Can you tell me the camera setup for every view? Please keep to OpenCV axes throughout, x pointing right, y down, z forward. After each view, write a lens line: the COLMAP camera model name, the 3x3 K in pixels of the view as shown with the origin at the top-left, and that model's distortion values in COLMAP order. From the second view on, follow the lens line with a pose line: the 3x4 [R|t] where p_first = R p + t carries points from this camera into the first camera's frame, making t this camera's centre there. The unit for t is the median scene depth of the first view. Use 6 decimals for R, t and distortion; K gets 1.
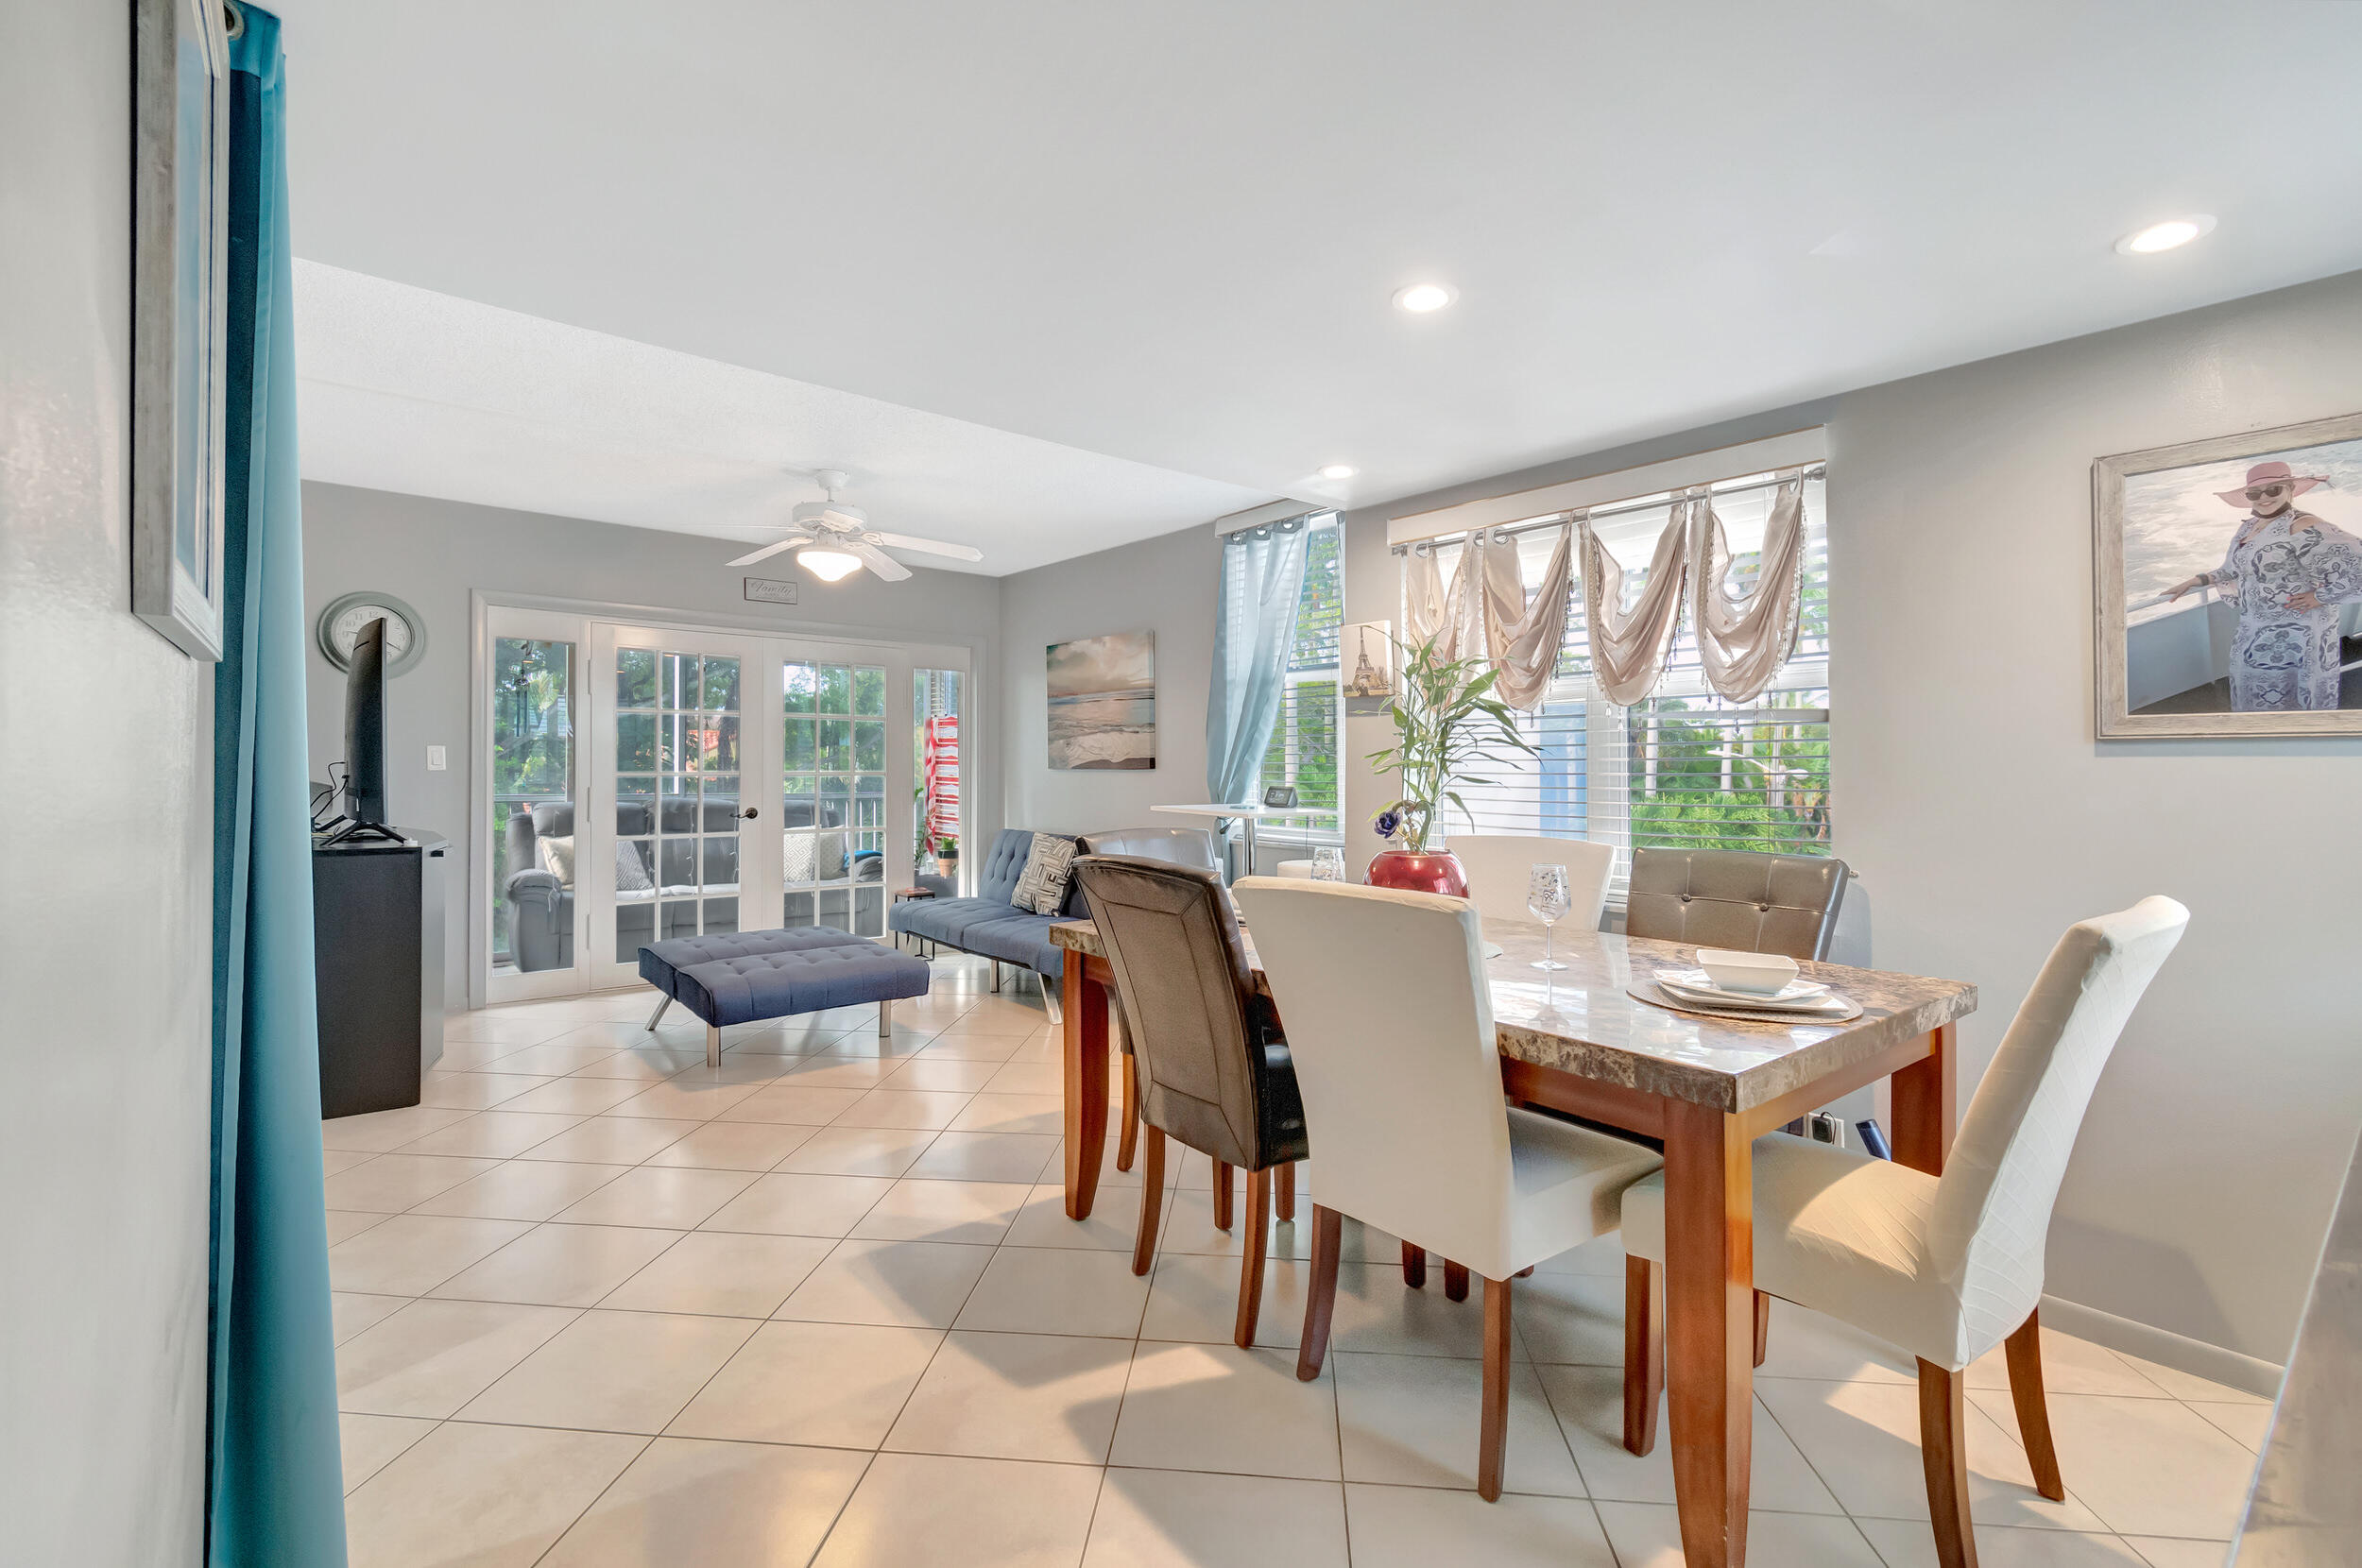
lens RADIAL K [[1086.2, 0, 1165.1], [0, 1086.2, 782.2], [0, 0, 1]] dist [0.001715, 0.000039]
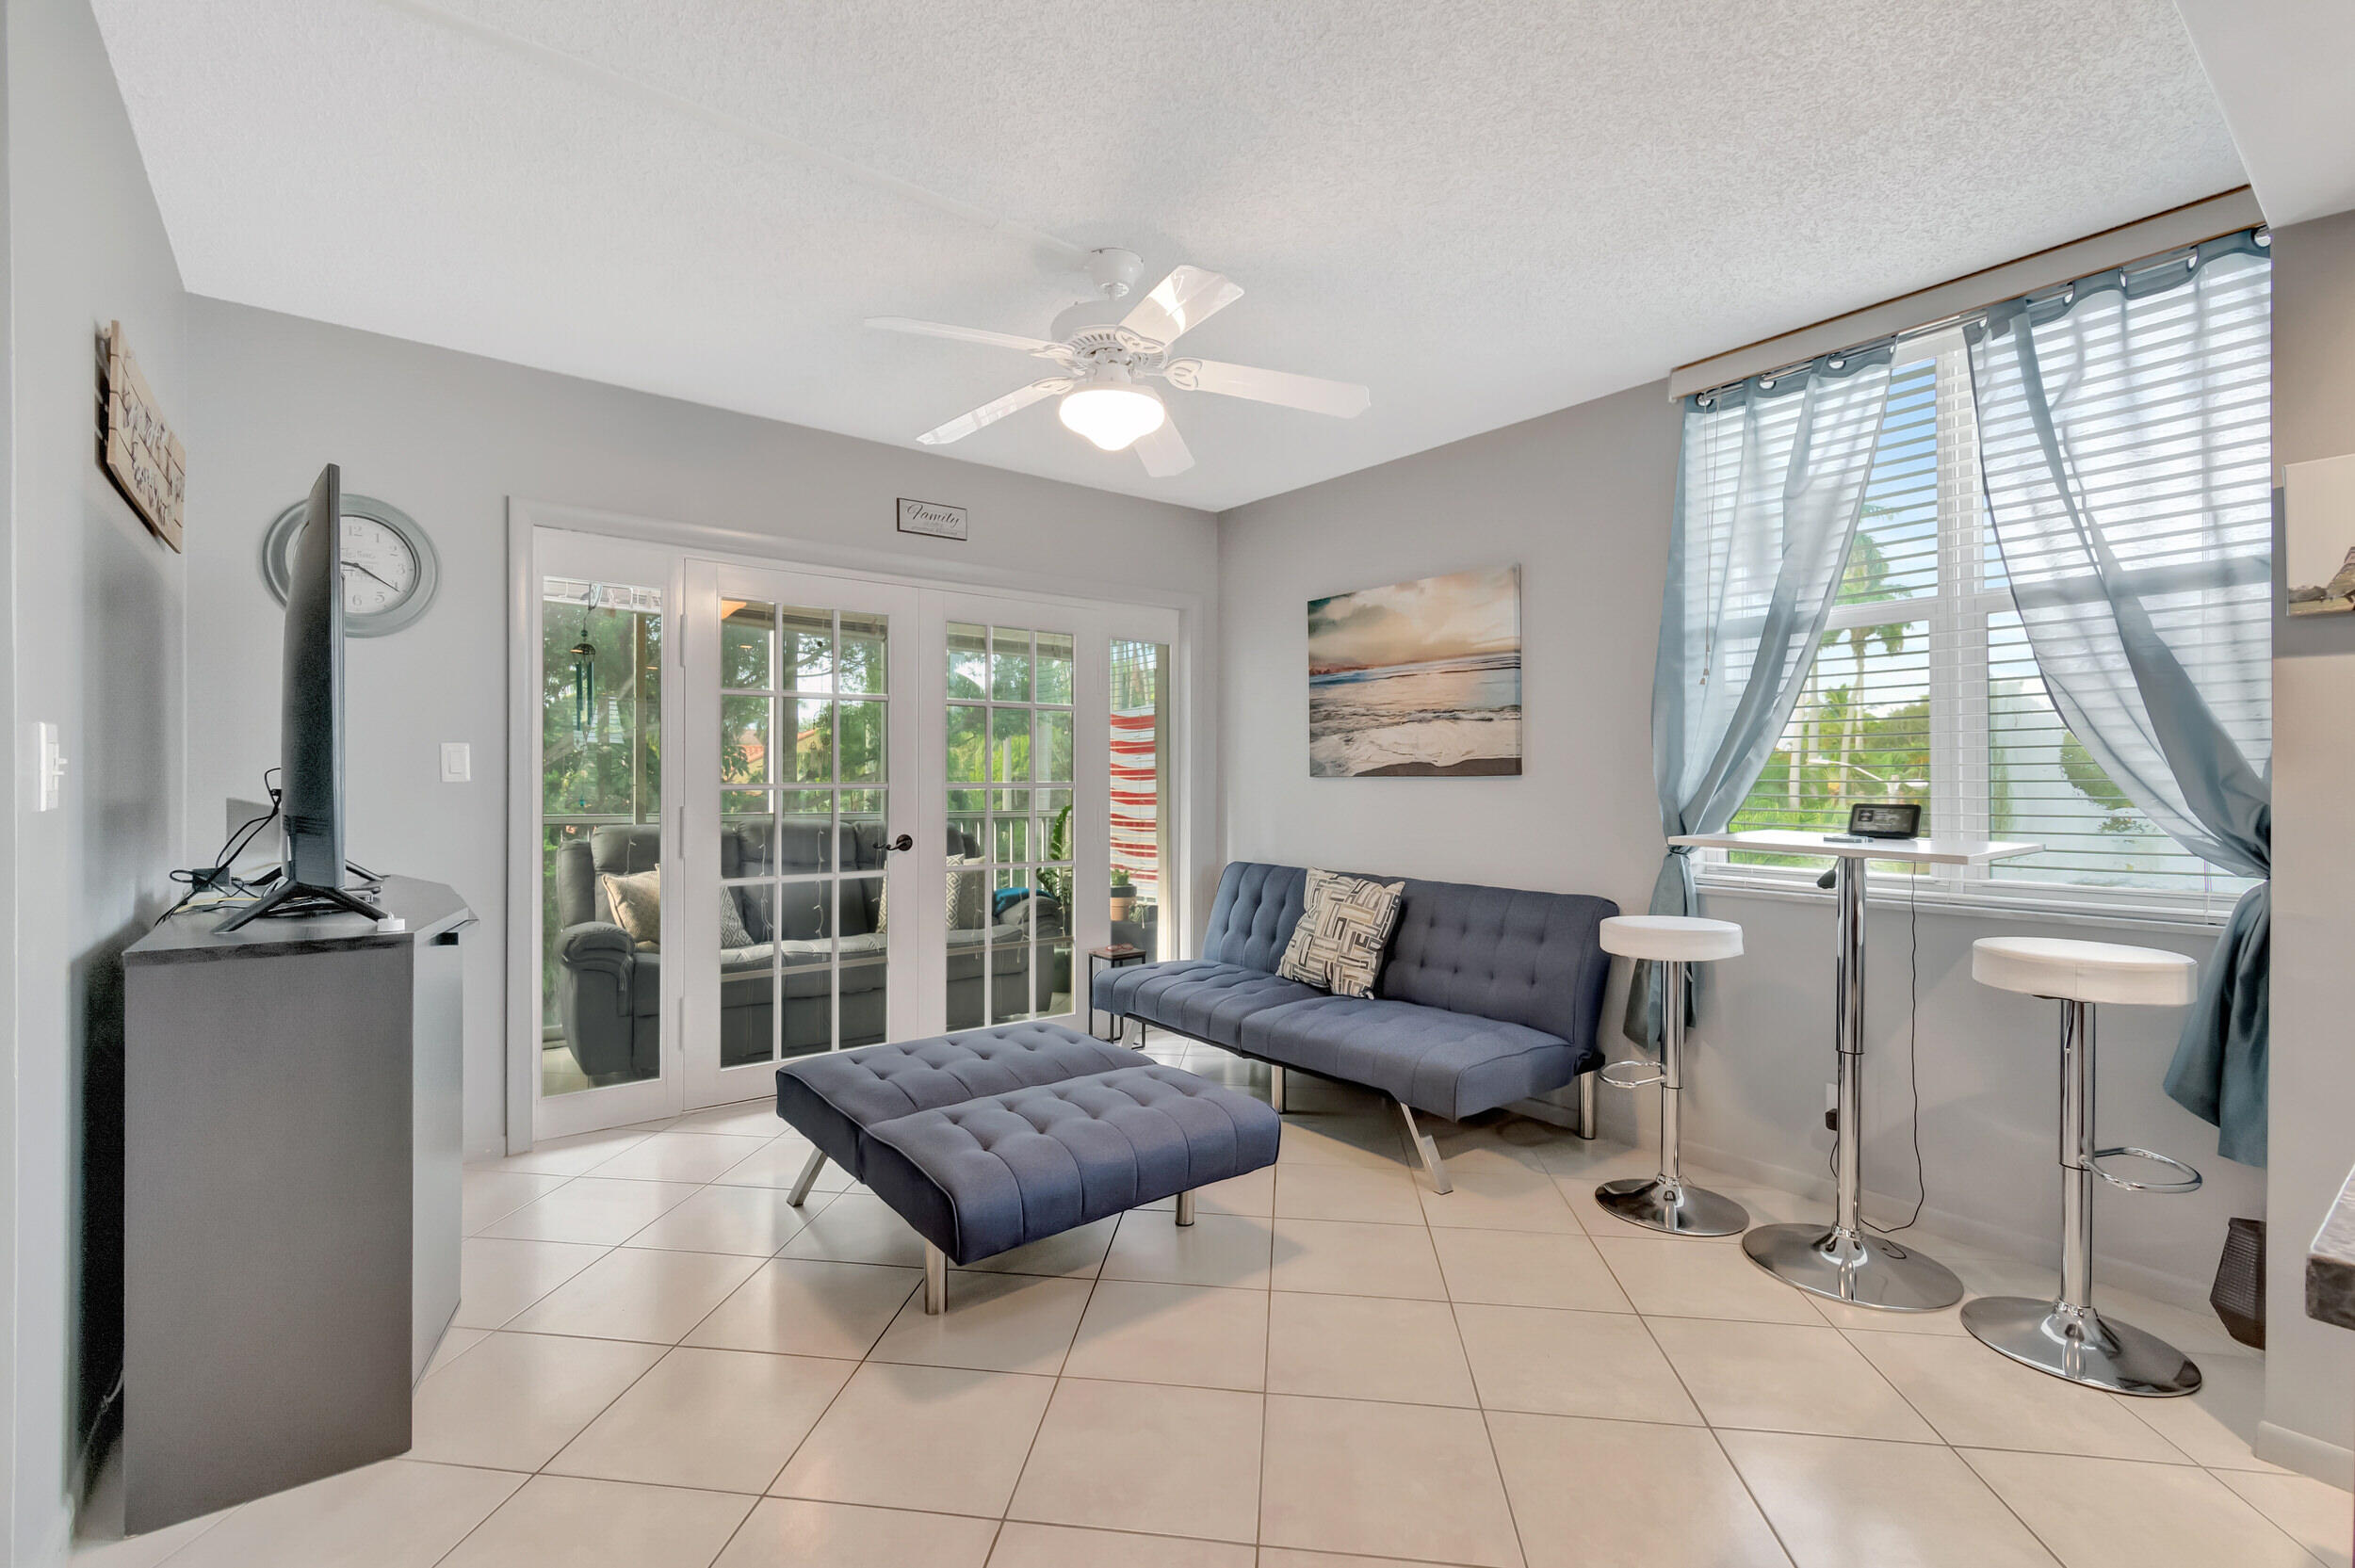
lens RADIAL K [[1050.6, 0, 1114.3], [0, 1050.6, 791.7], [0, 0, 1]] dist [0.000300, -0.000011]
pose [[0.998881, -0.004889, -0.047045, -0.222129], [0.004722, 0.999982, -0.003649, -0.000975], [0.047062, 0.003423, 0.998886, 0.348617]]
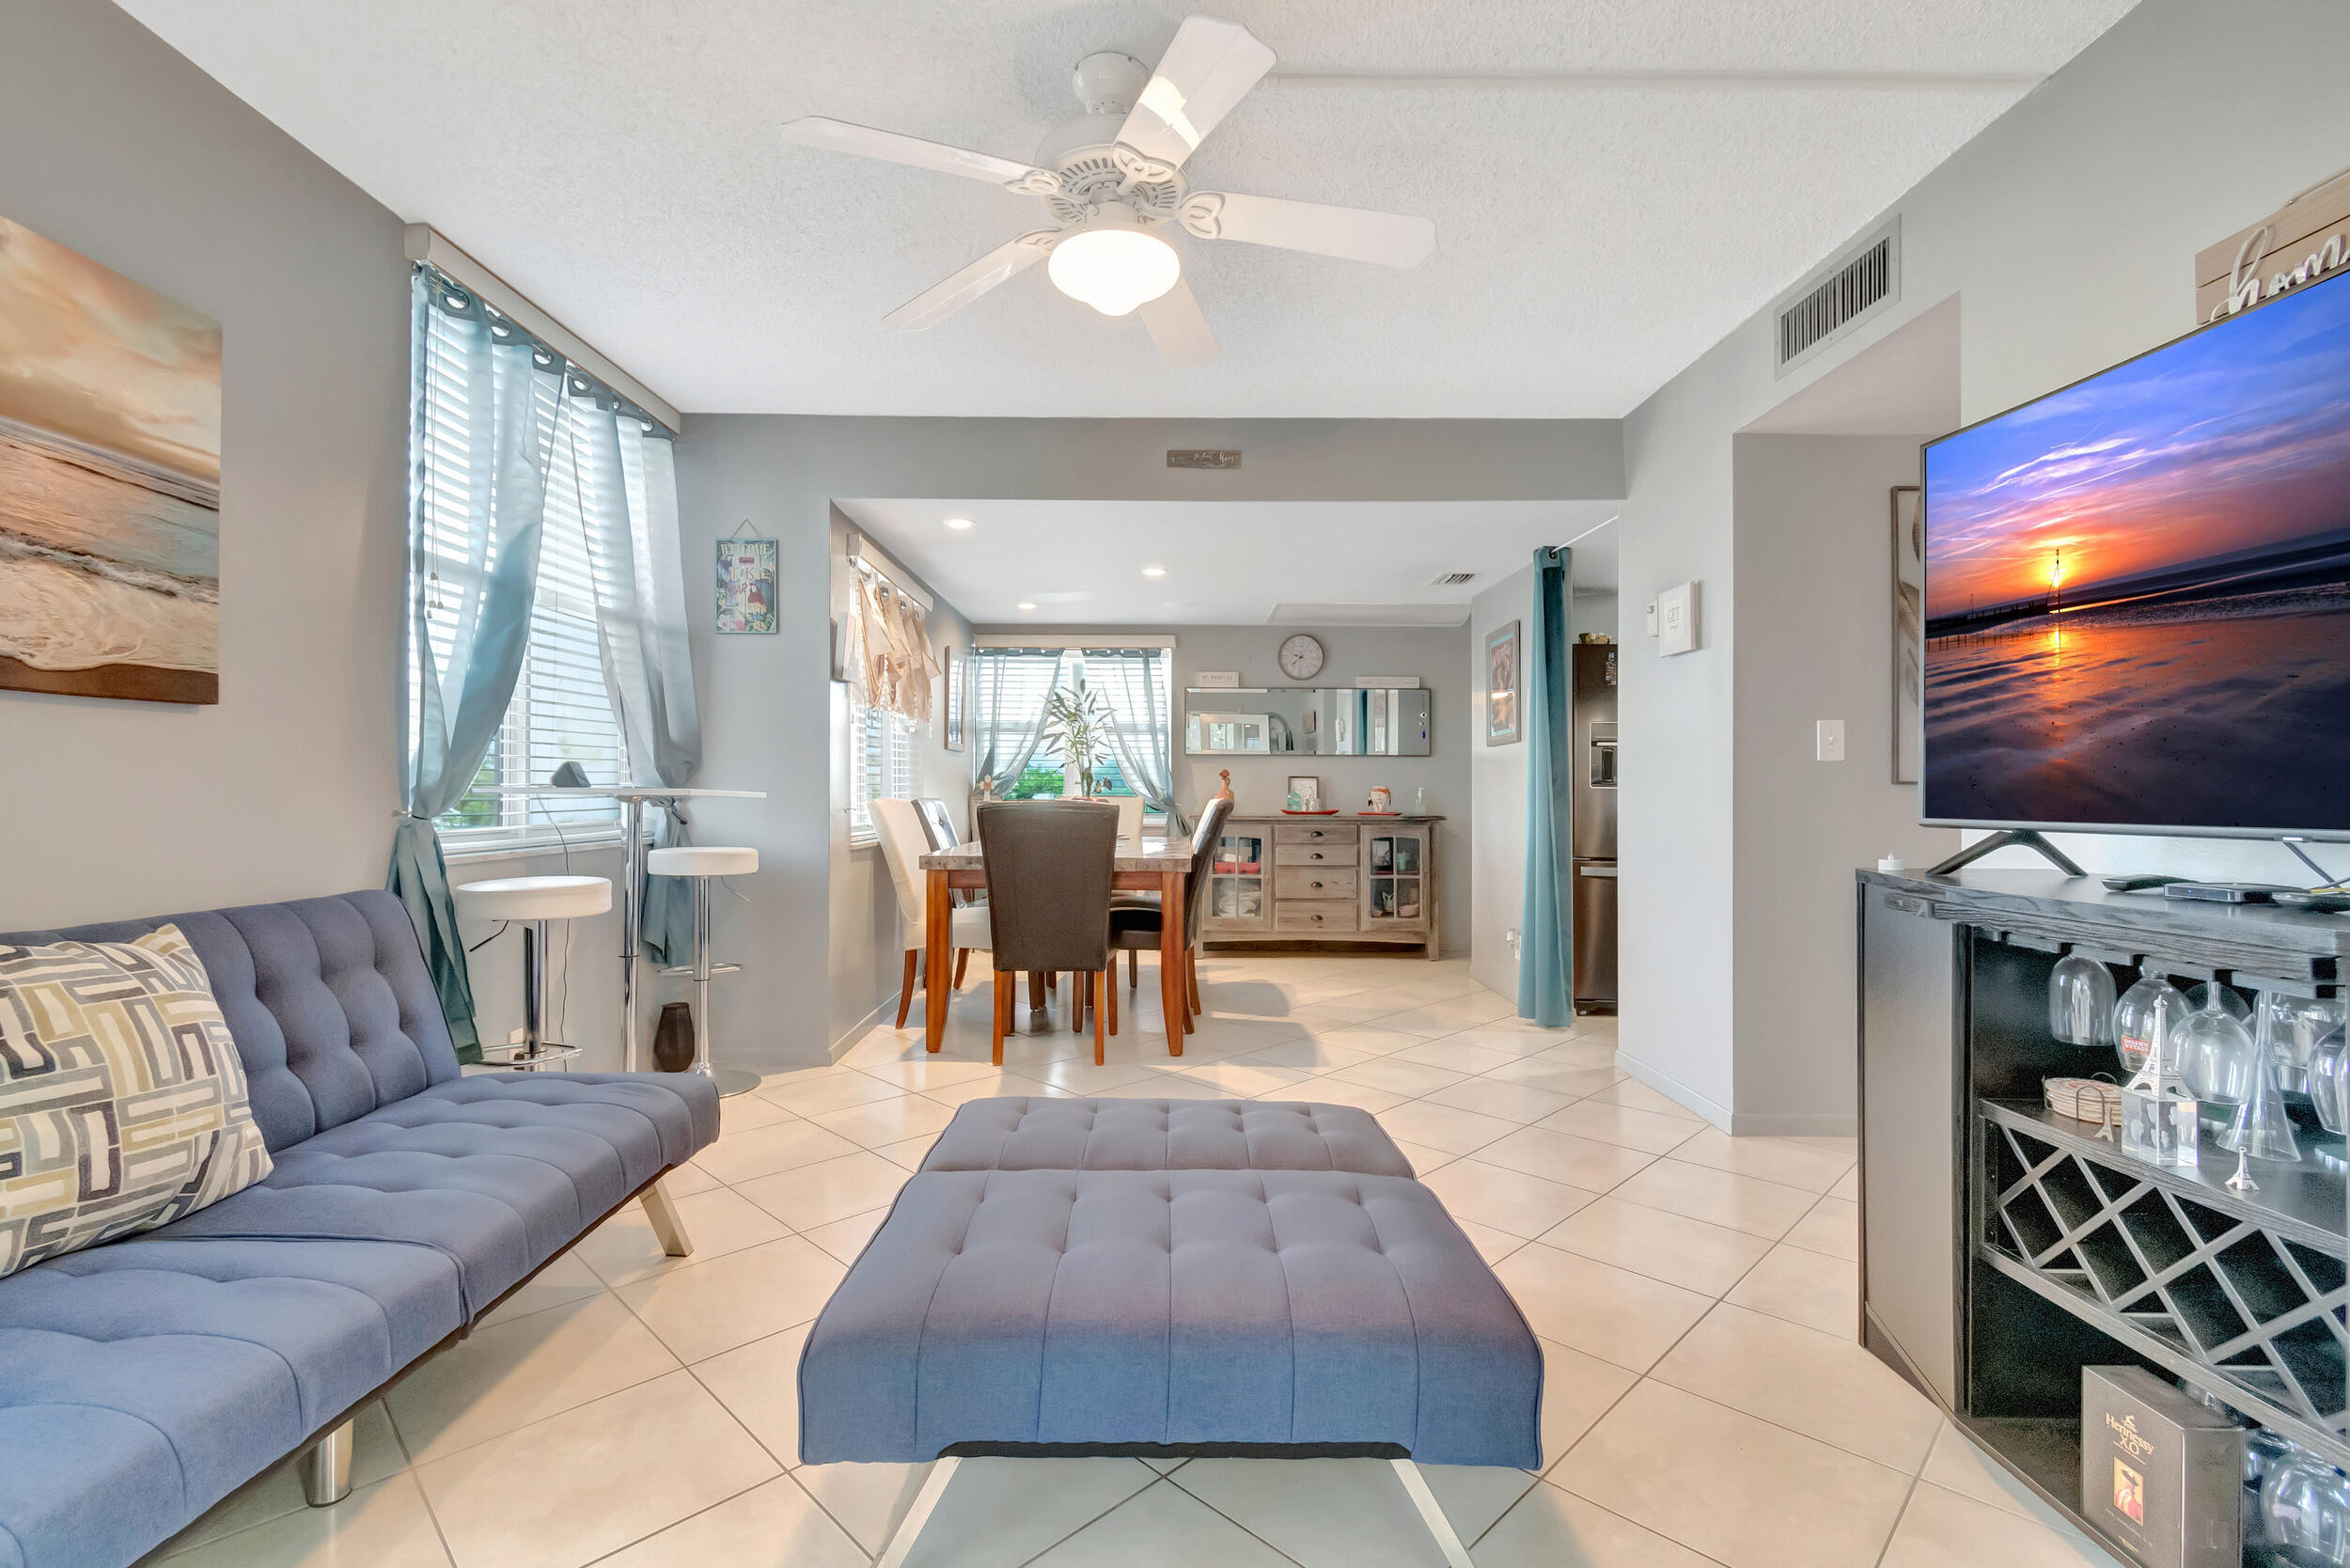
lens RADIAL K [[1049.8, 0, 1175.0], [0, 1049.8, 784.0], [0, 0, 1]] dist [0.011024, -0.000046]
pose [[-0.770401, -0.001431, 0.637558, -0.481132], [-0.000984, 0.999999, 0.001056, 0.013607], [-0.637558, 0.000186, -0.770402, 1.047616]]
